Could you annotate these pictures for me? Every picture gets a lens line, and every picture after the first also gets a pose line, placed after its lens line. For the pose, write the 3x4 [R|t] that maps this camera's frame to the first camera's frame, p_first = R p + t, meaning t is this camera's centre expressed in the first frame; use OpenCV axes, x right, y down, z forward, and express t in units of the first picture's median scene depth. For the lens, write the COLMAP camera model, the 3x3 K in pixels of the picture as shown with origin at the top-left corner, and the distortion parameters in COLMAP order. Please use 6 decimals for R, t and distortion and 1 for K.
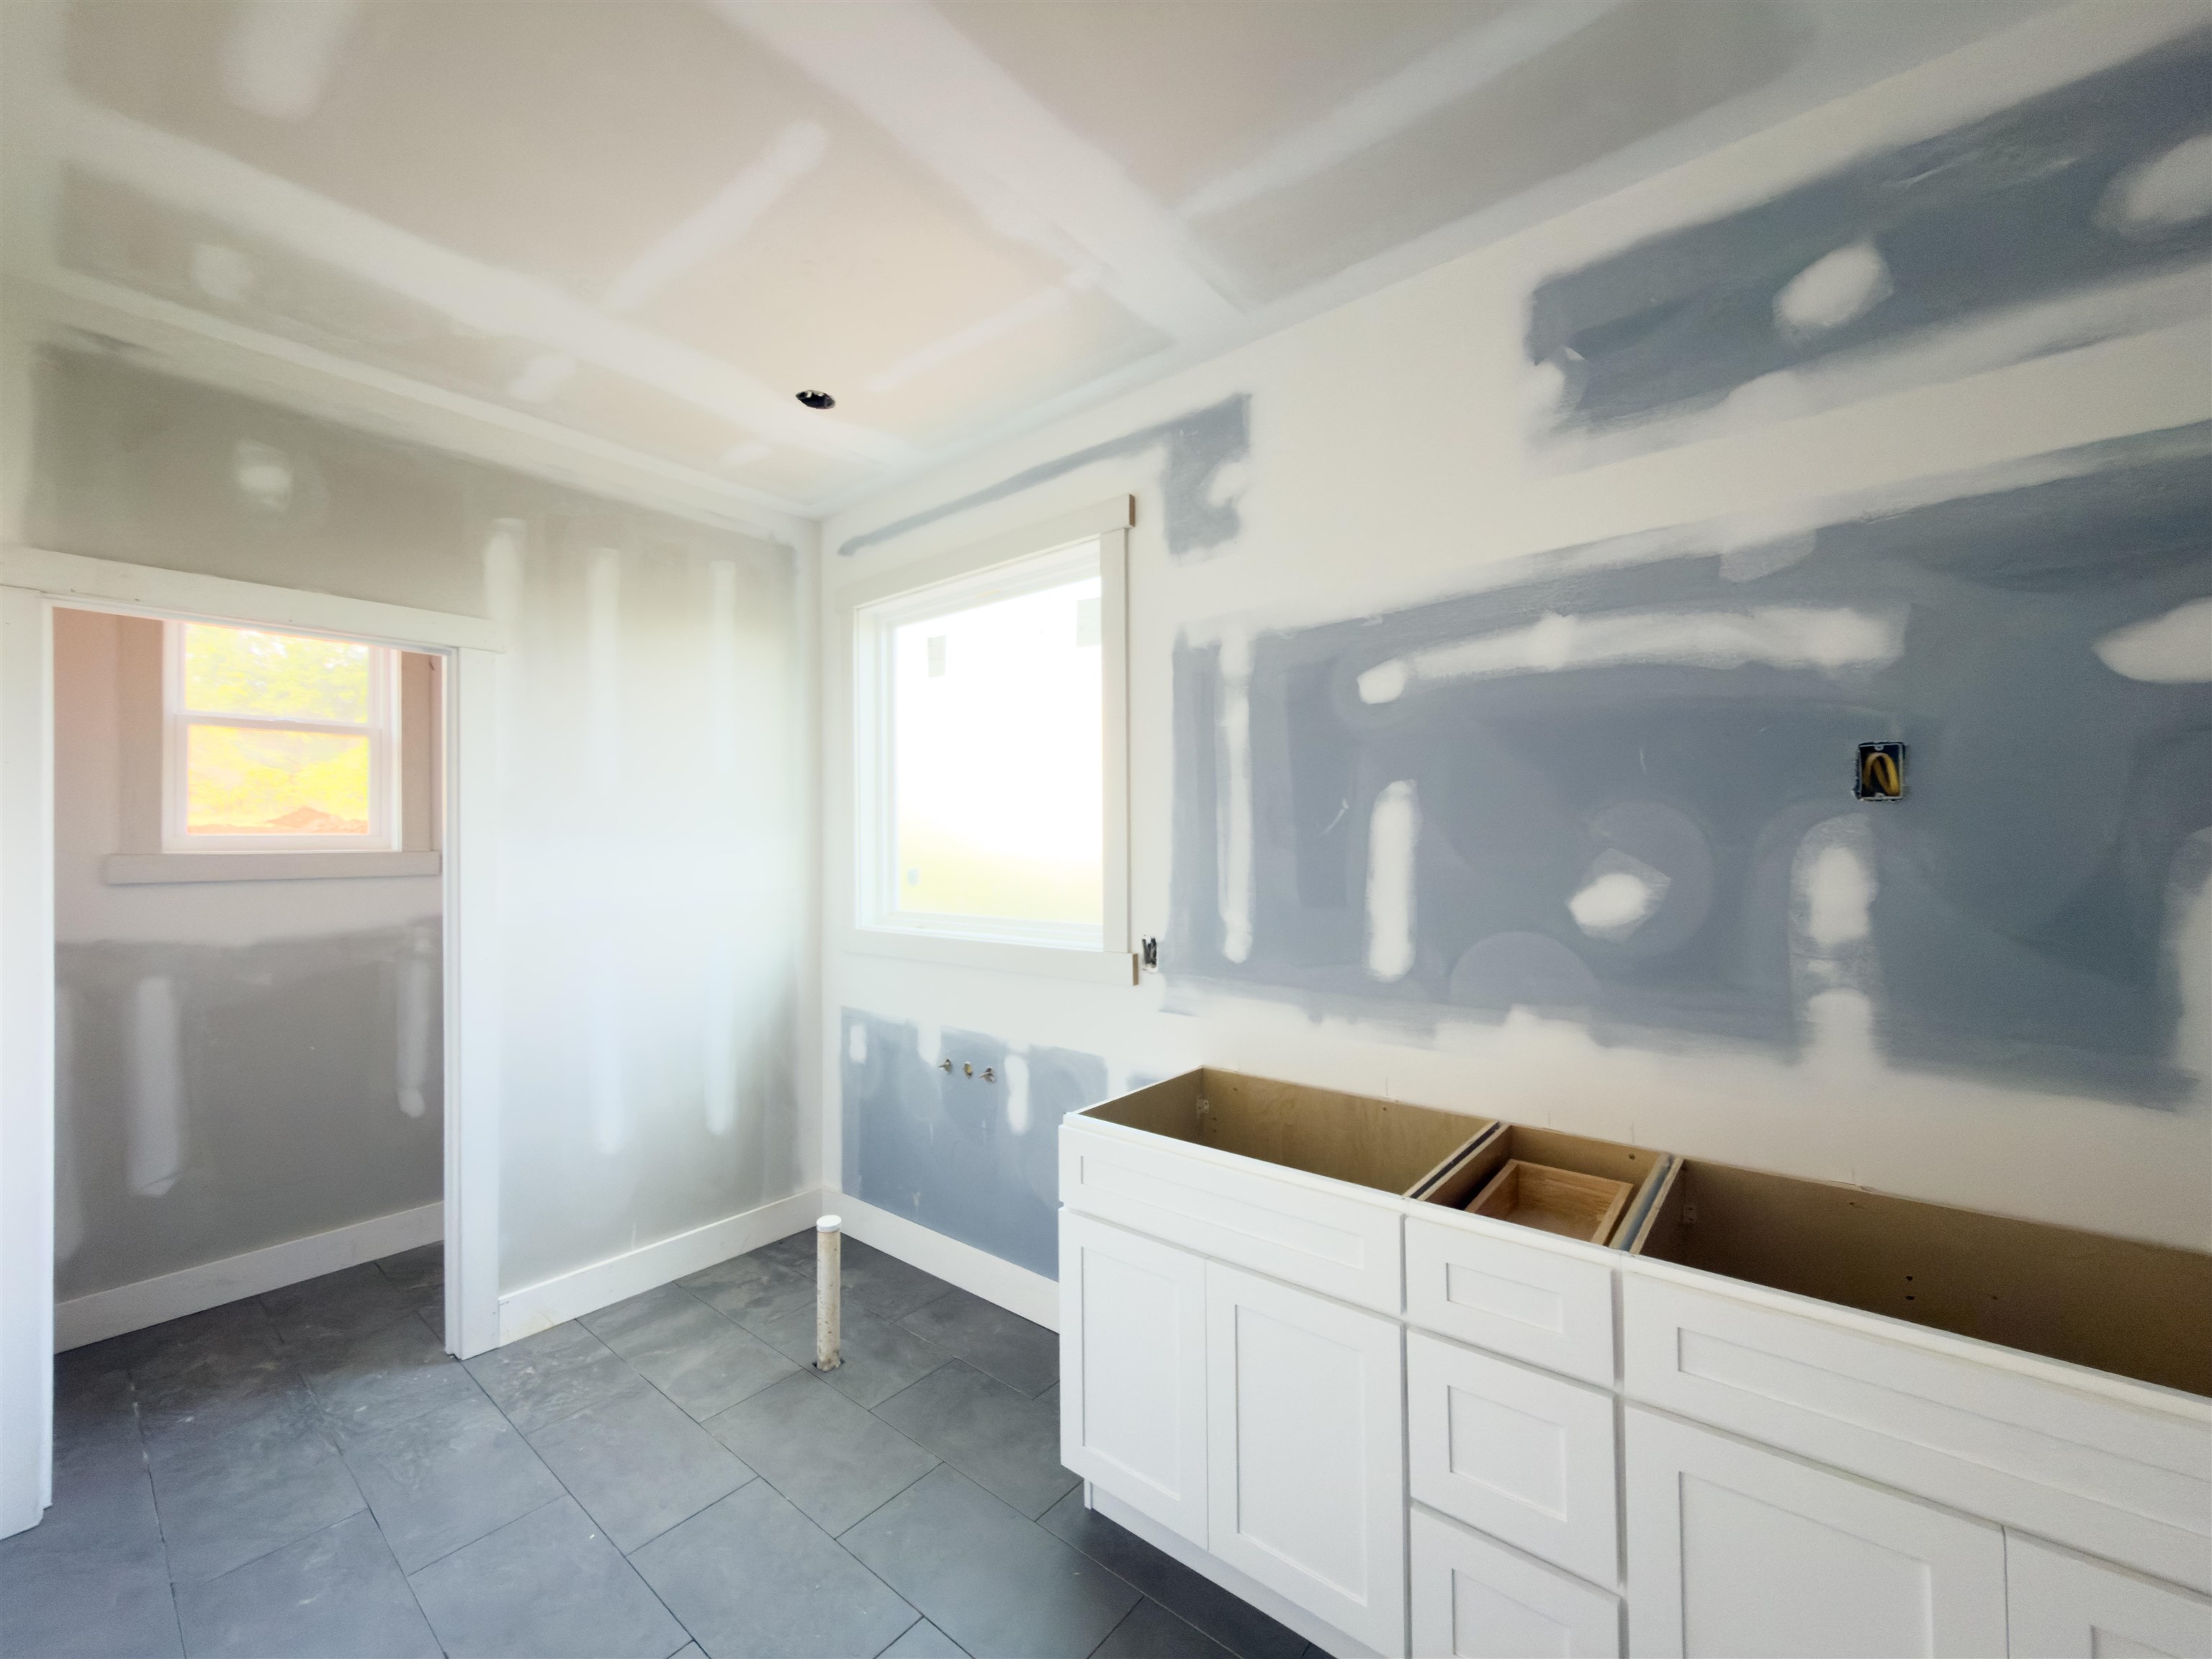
lens RADIAL K [[881.4, 0, 1109.3], [0, 881.4, 828.9], [0, 0, 1]] dist [-0.001230, -0.000091]
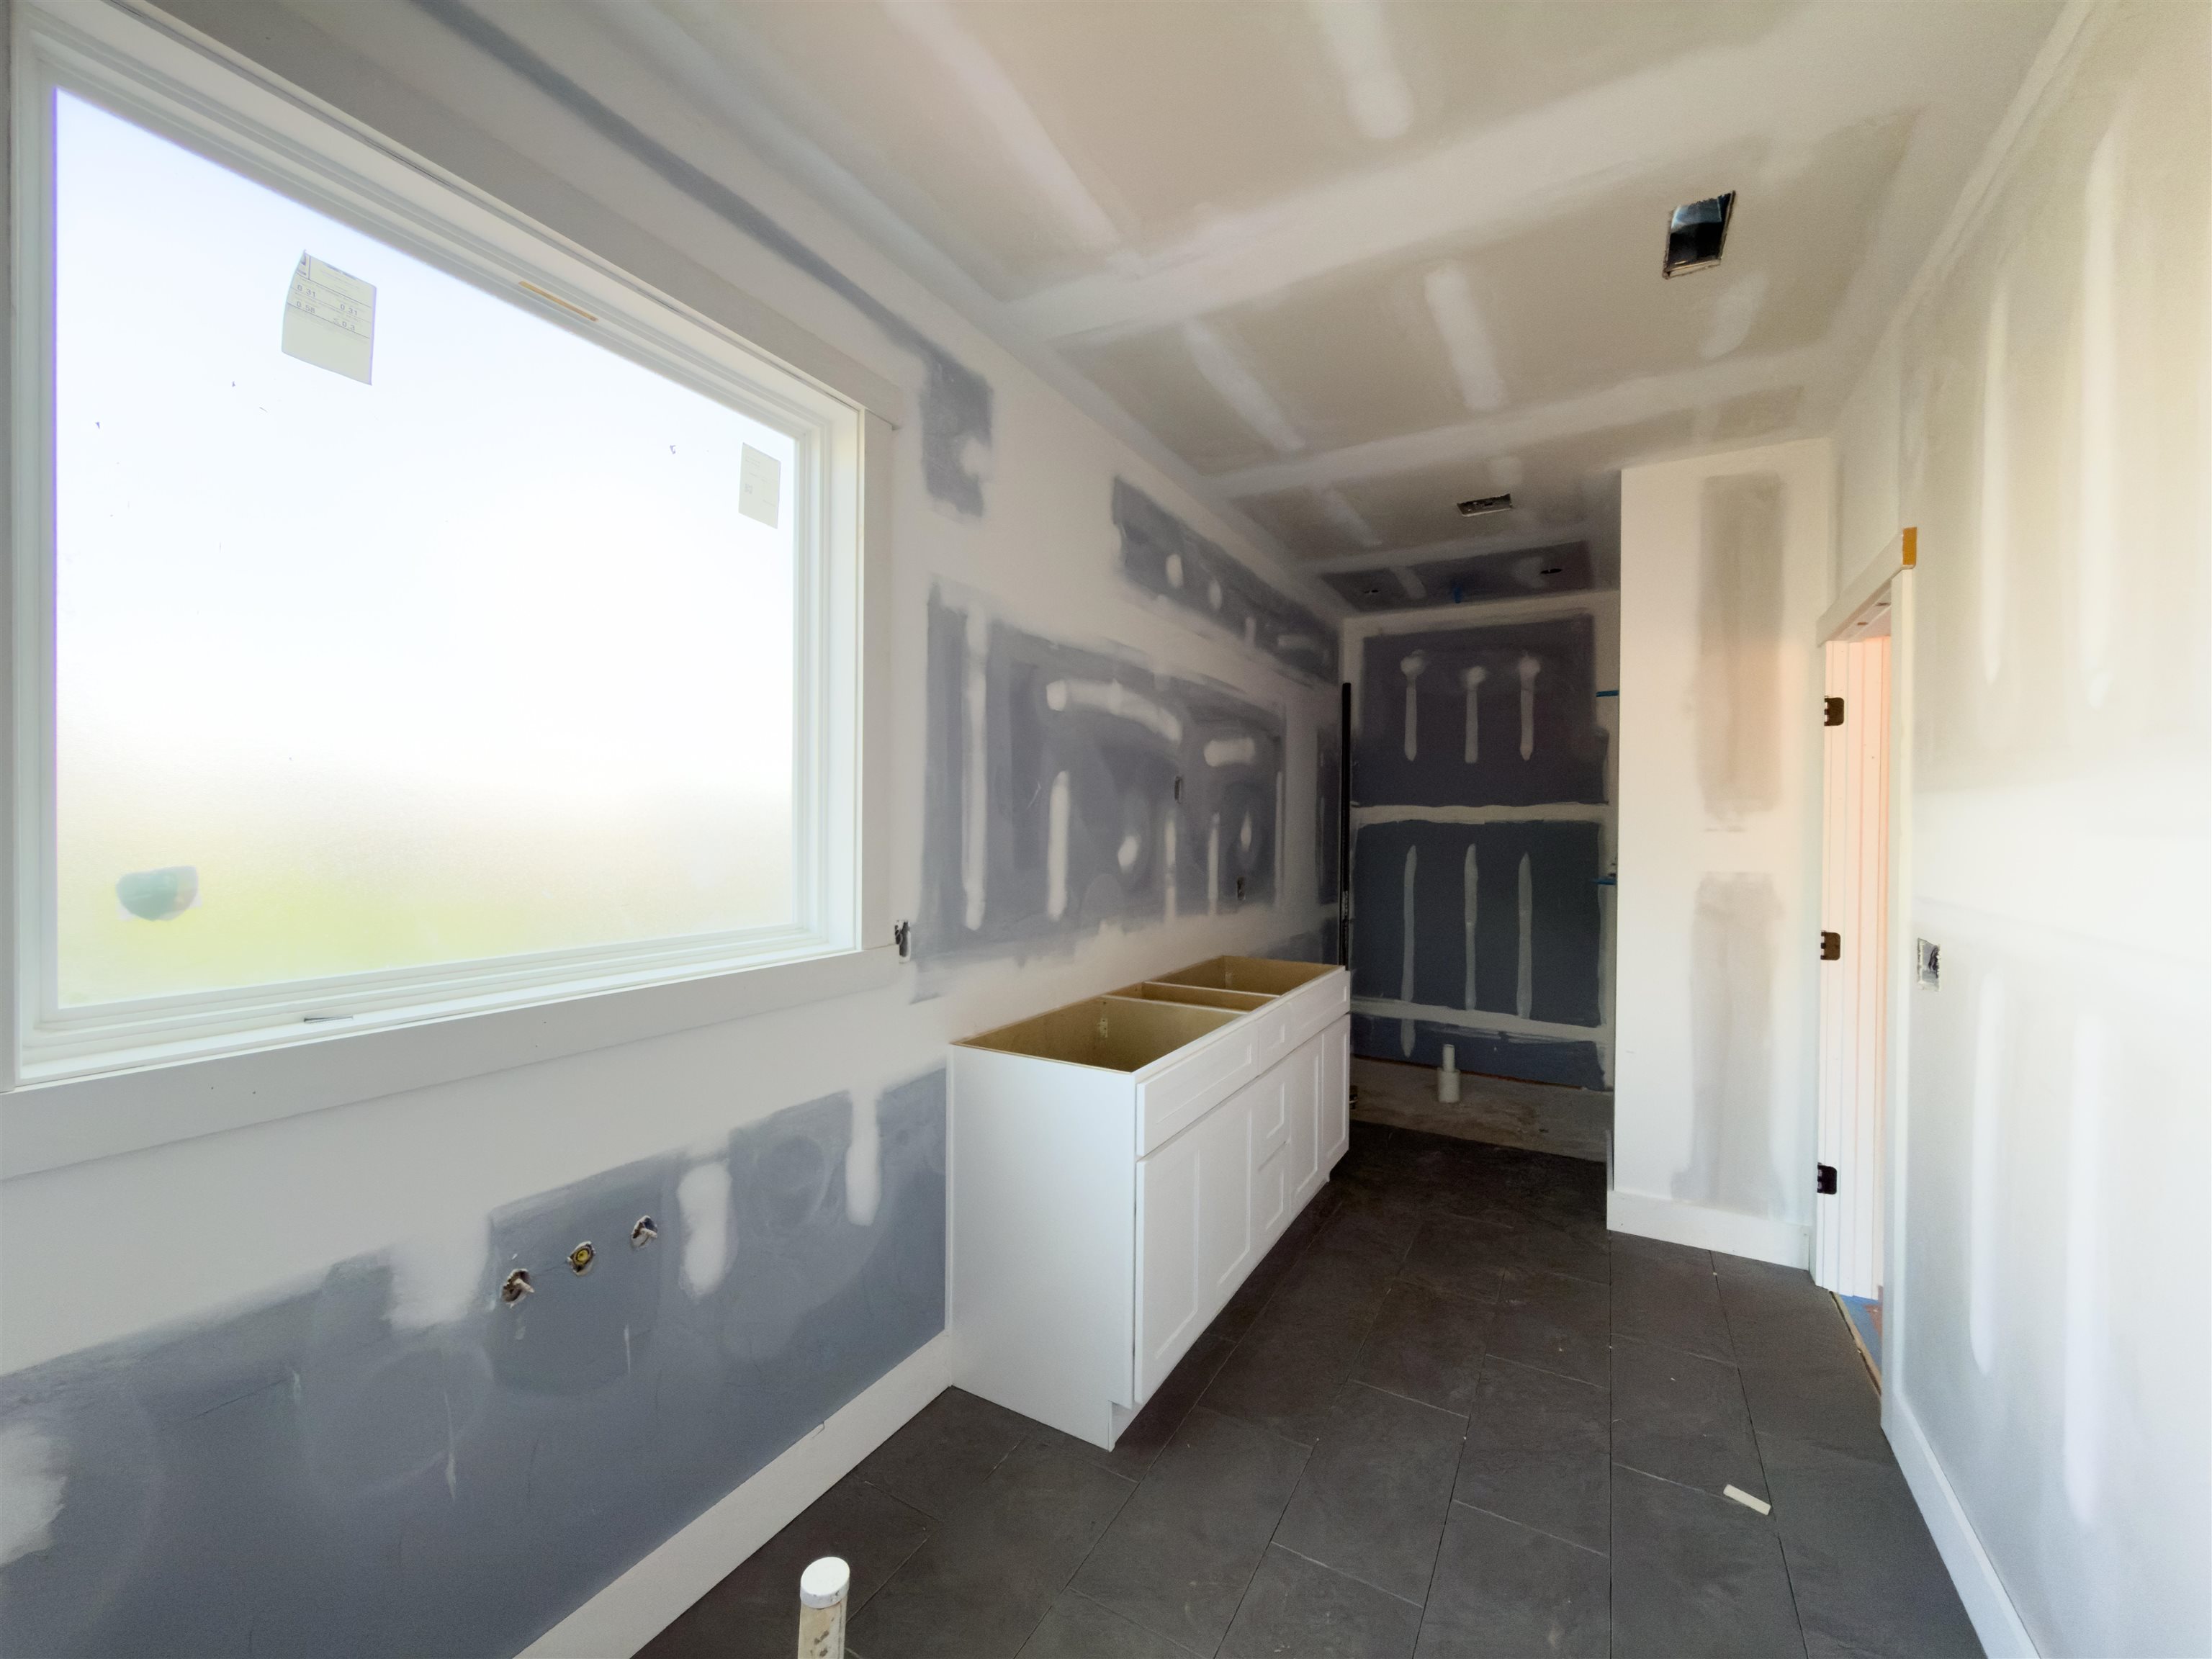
lens RADIAL K [[881.4, 0, 1107.3], [0, 881.4, 829.1], [0, 0, 1]] dist [-0.001230, -0.000091]
pose [[-0.161680, -0.001780, 0.986842, -1.028501], [-0.023696, 0.999717, -0.002079, 0.036124], [-0.986559, -0.023721, -0.161677, 1.161583]]
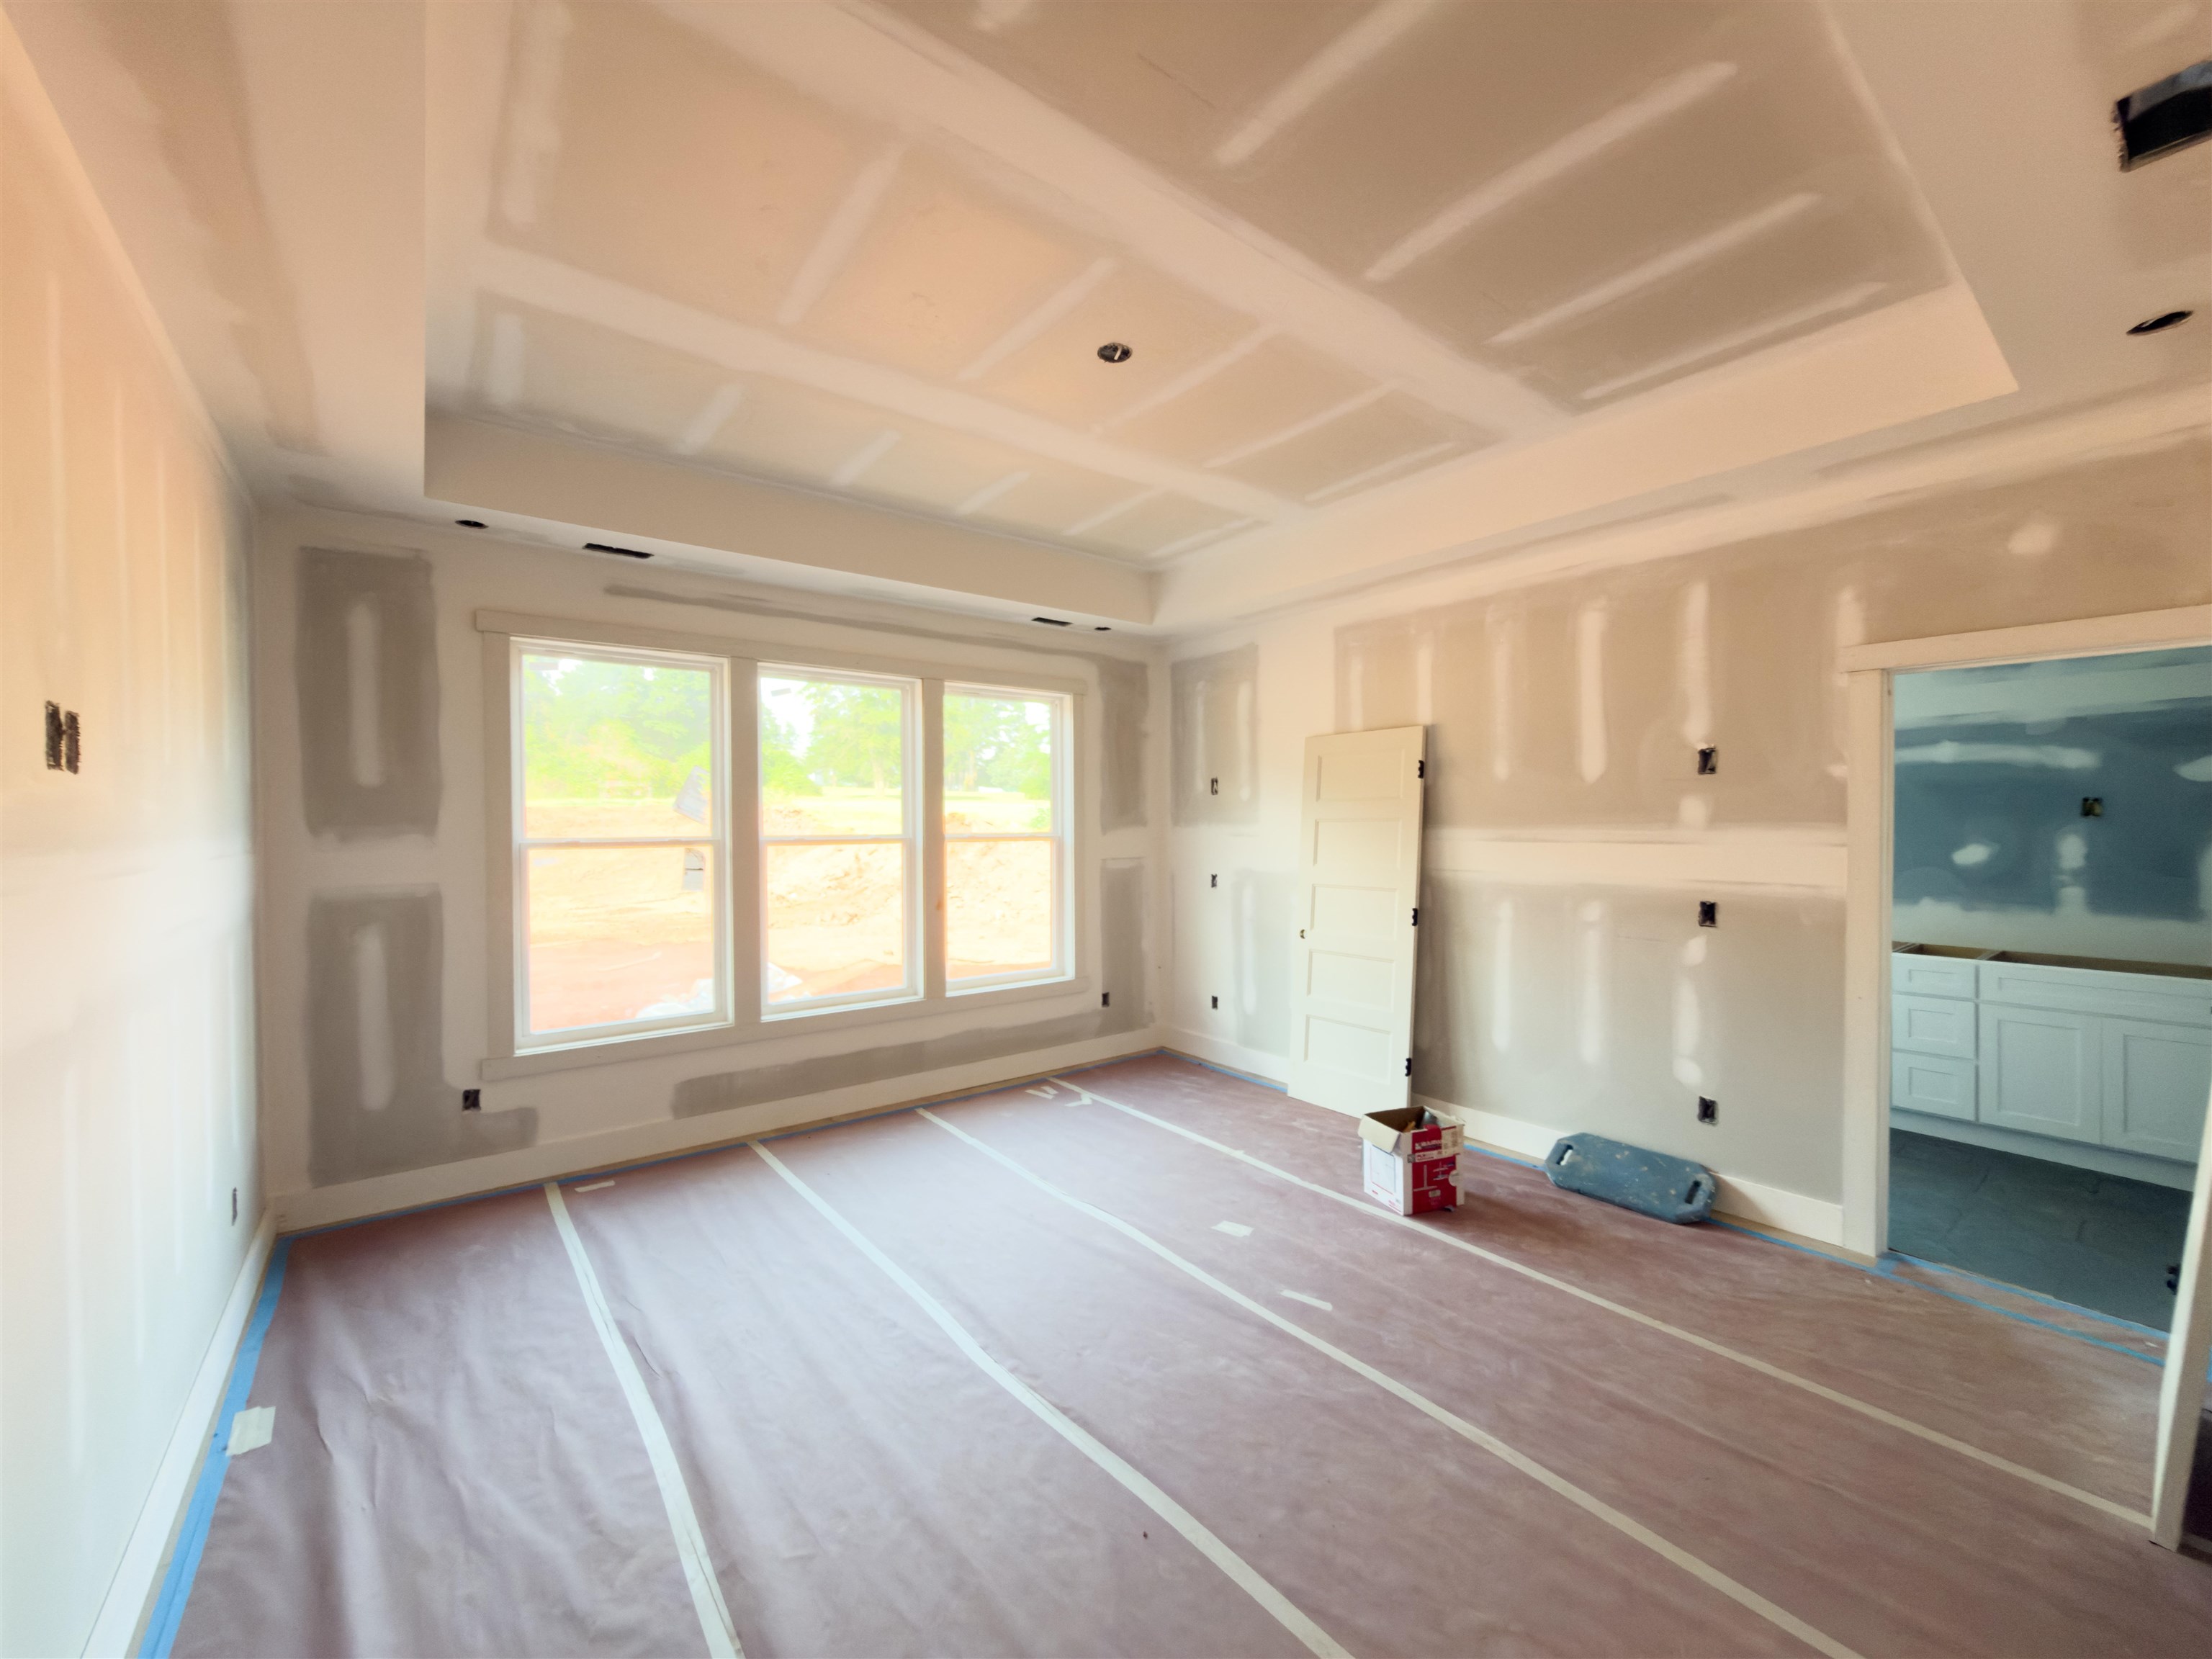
lens RADIAL K [[881.4, 0, 1109.8], [0, 881.4, 833.5], [0, 0, 1]] dist [-0.001230, -0.000091]
pose [[0.975174, 0.004203, -0.221401, -1.149904], [0.001896, 0.999625, 0.027329, -0.048452], [0.221432, -0.027071, 0.974800, -1.799601]]
